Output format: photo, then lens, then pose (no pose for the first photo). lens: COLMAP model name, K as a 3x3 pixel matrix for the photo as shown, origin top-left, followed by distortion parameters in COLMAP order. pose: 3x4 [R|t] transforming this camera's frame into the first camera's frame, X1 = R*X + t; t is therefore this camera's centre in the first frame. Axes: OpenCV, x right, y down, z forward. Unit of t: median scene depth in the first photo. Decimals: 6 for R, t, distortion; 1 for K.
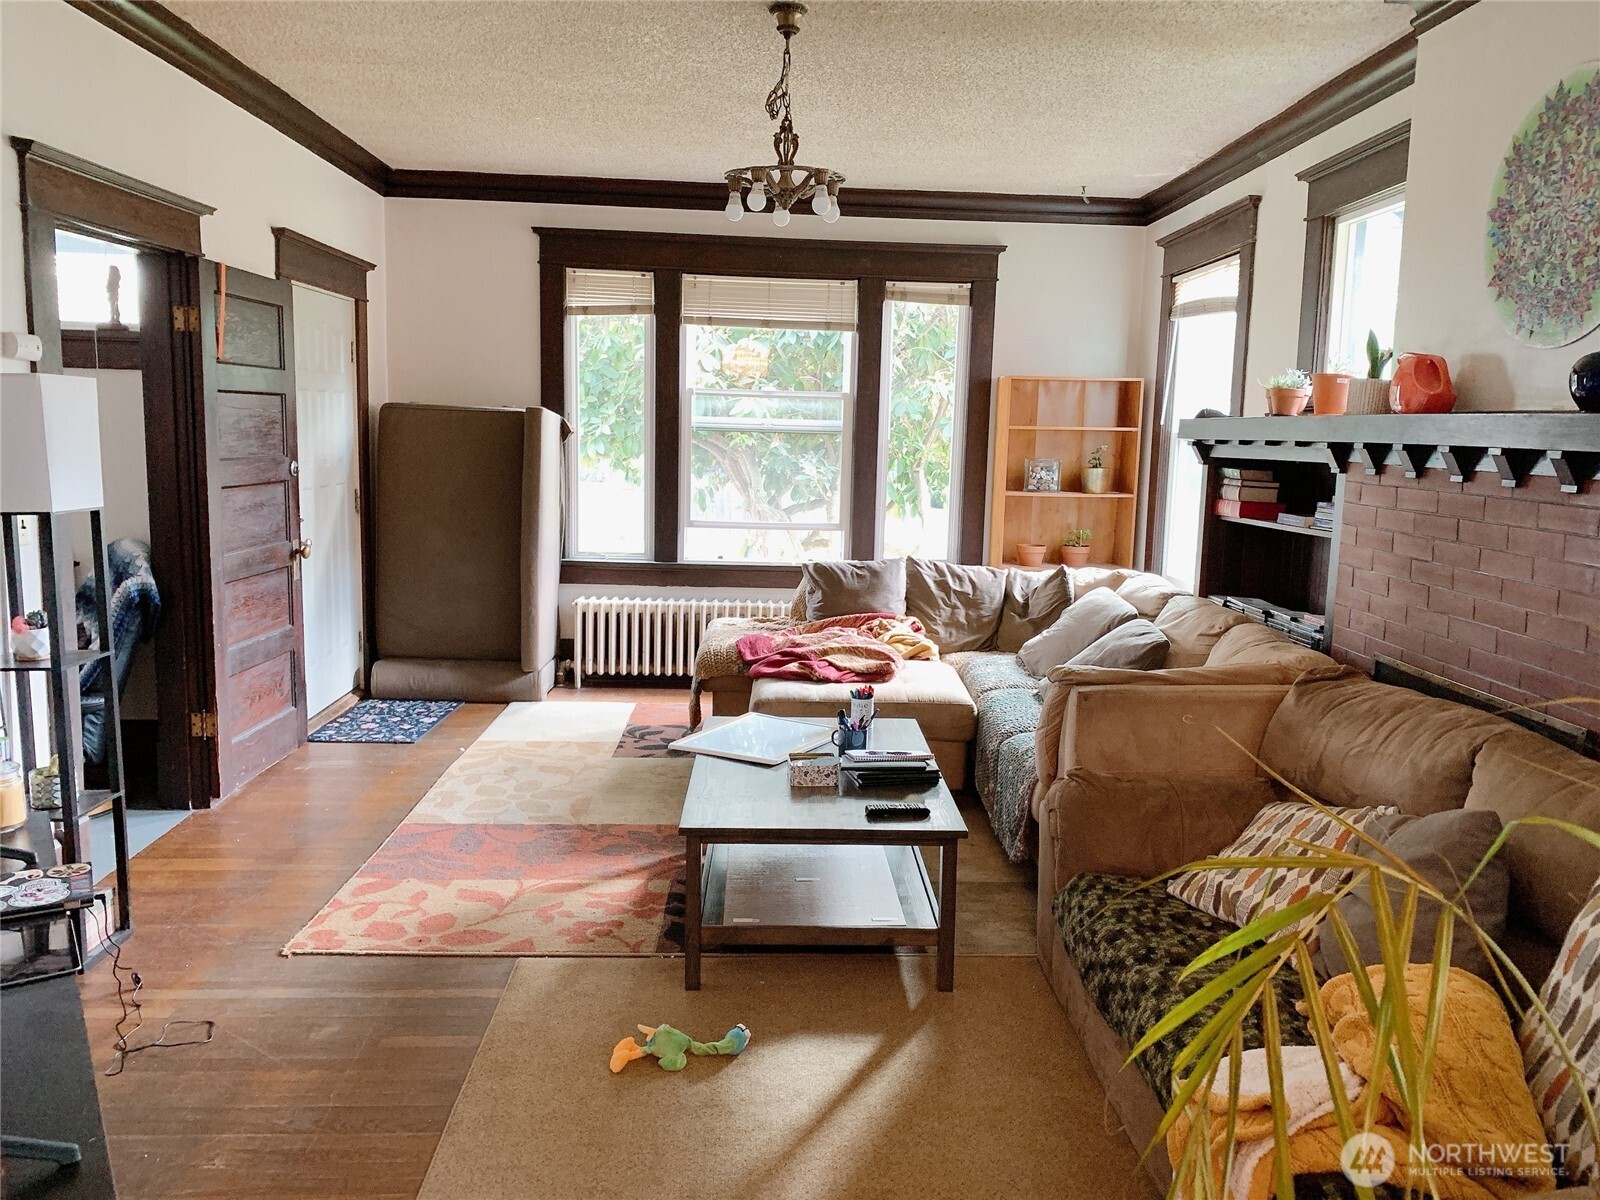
lens RADIAL K [[1223.6, 0, 817.1], [0, 1223.6, 610.0], [0, 0, 1]] dist [0.031082, -0.041887]
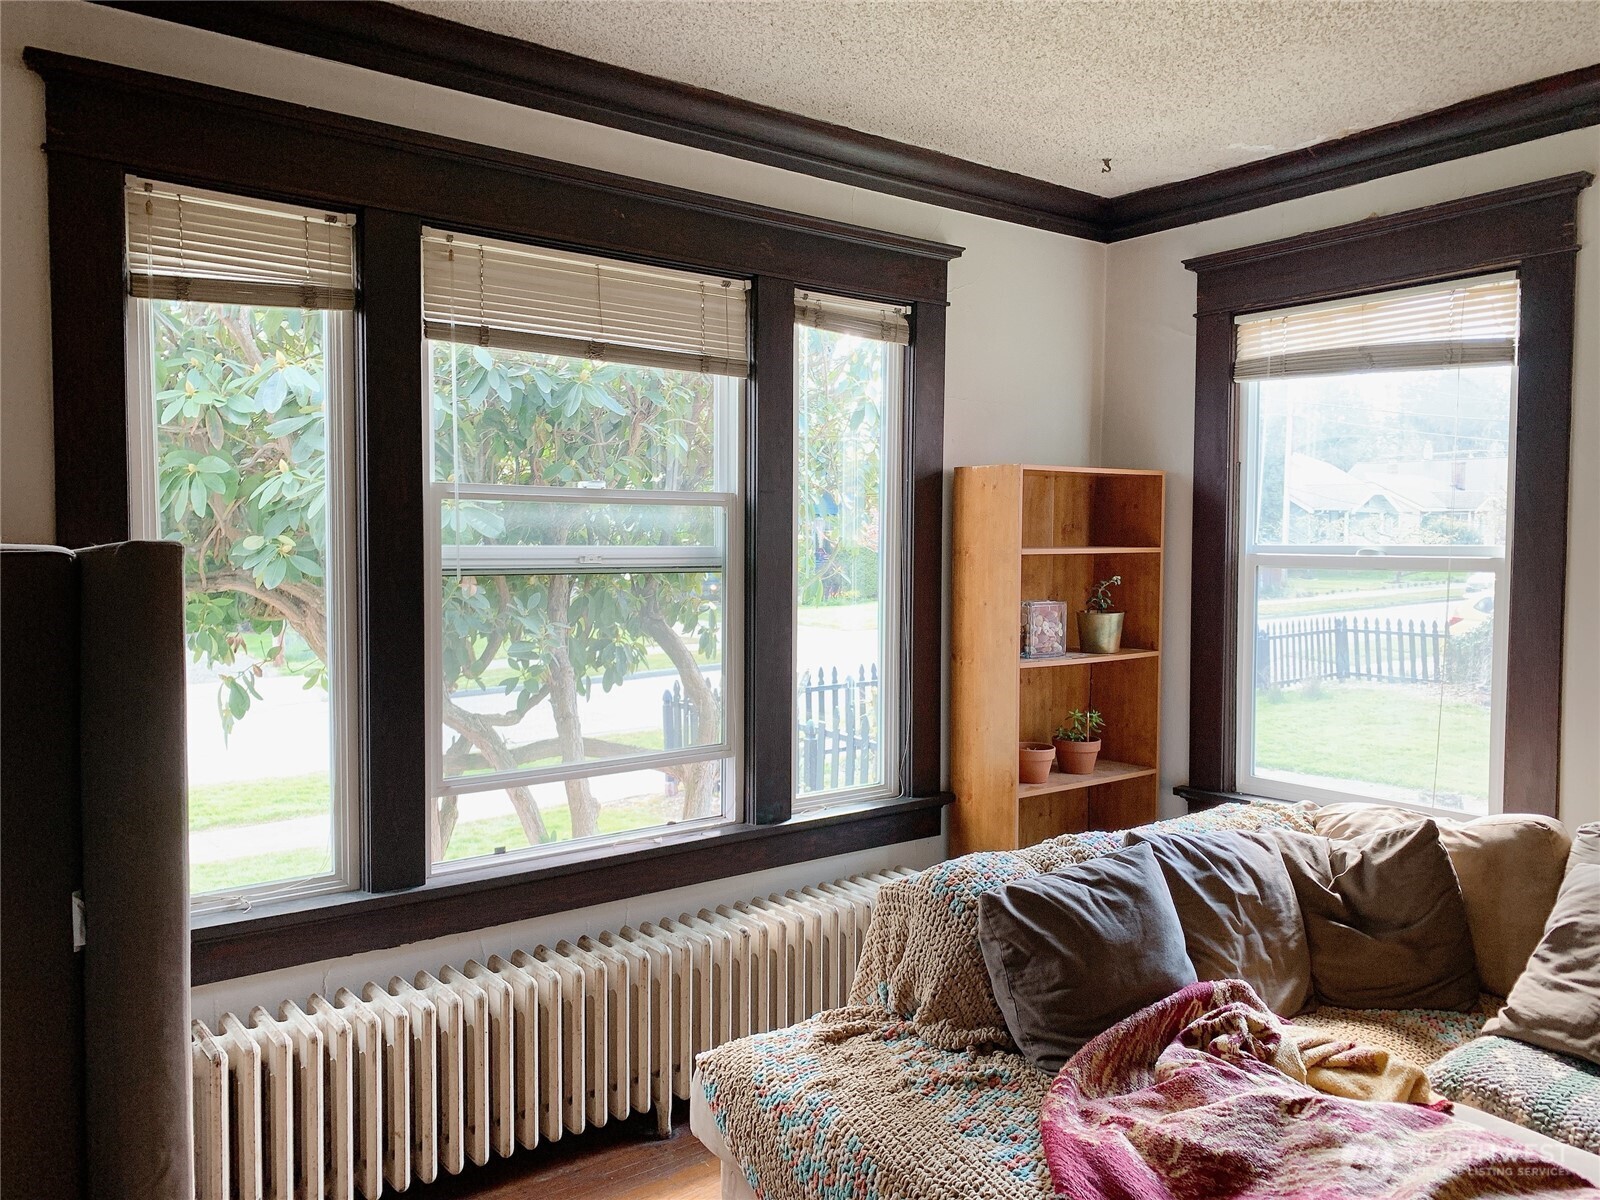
lens RADIAL K [[1223.6, 0, 792.9], [0, 1223.6, 596.3], [0, 0, 1]] dist [0.031082, -0.041887]
pose [[0.823312, -0.050324, 0.565354, -0.297191], [0.102067, 0.992951, -0.060253, -0.120438], [-0.558337, 0.107311, 0.822645, 0.675766]]
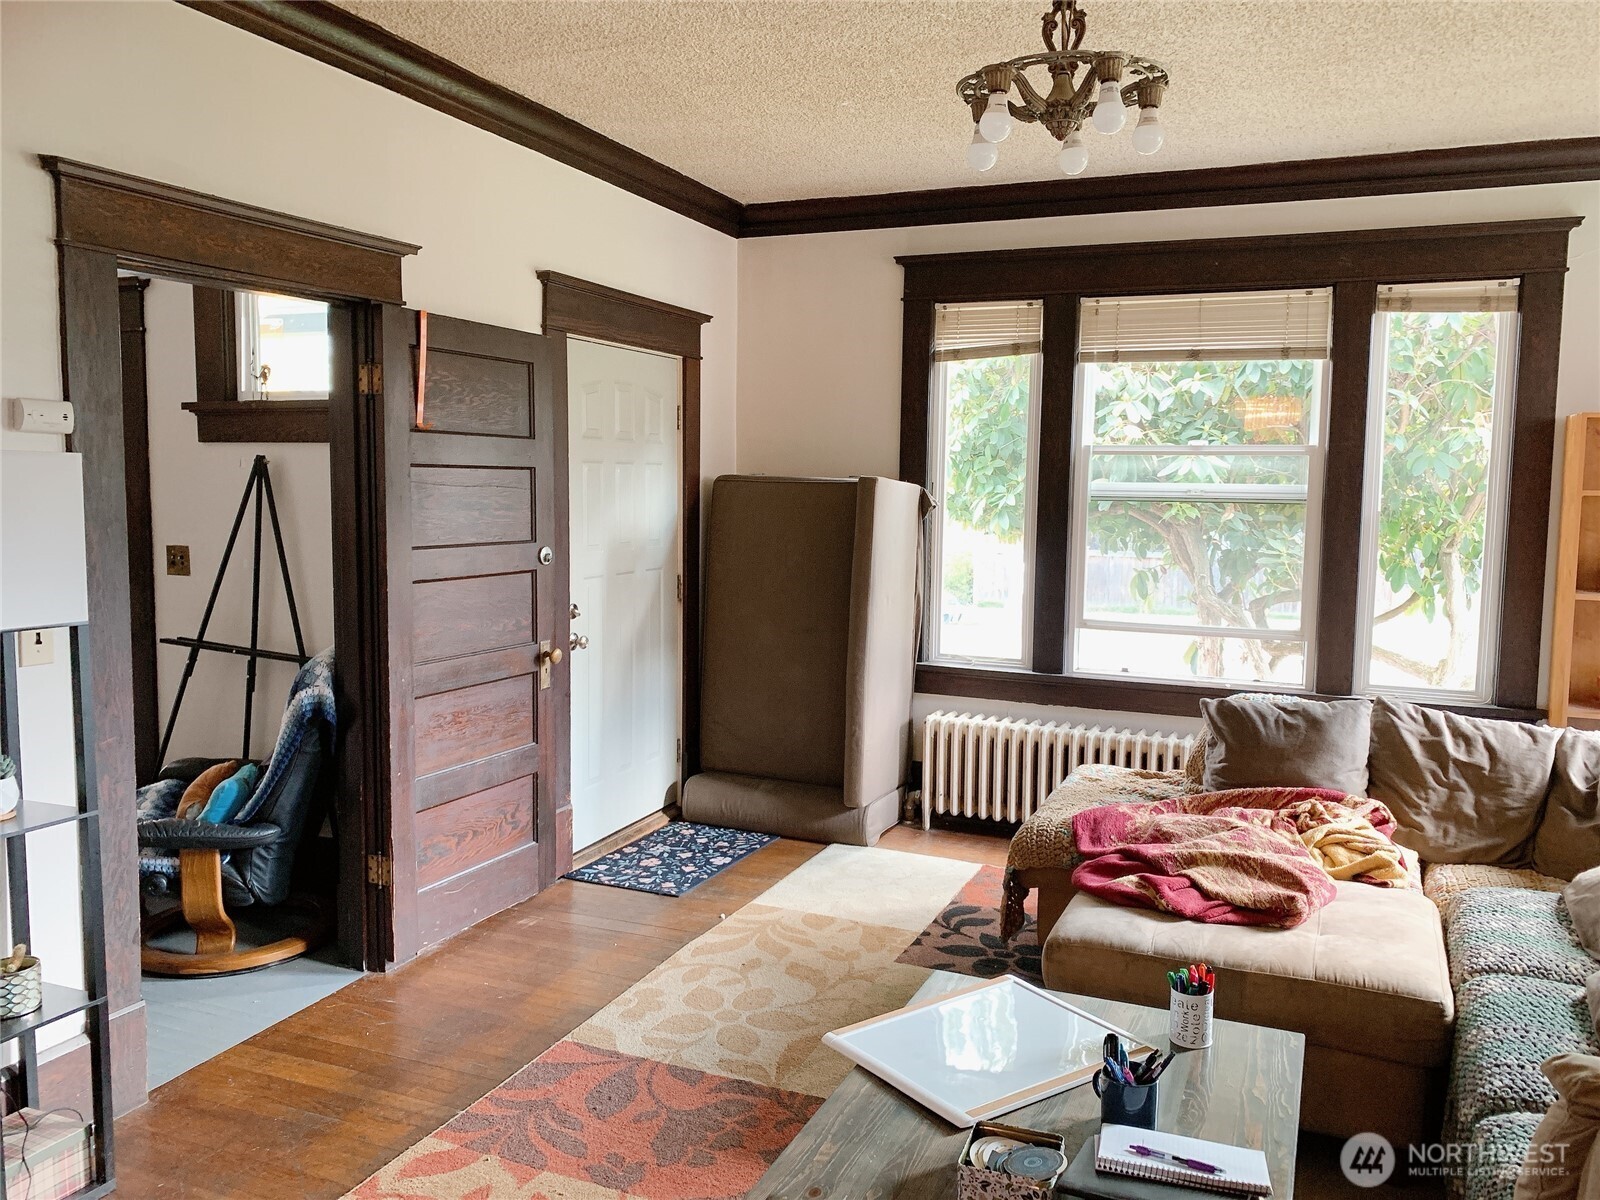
lens RADIAL K [[1223.6, 0, 802.2], [0, 1223.6, 586.2], [0, 0, 1]] dist [0.031082, -0.041887]
pose [[0.899352, 0.022838, -0.436629, 0.083691], [-0.053225, 0.996926, -0.057487, -0.049283], [0.433975, 0.074941, 0.897803, 0.293723]]
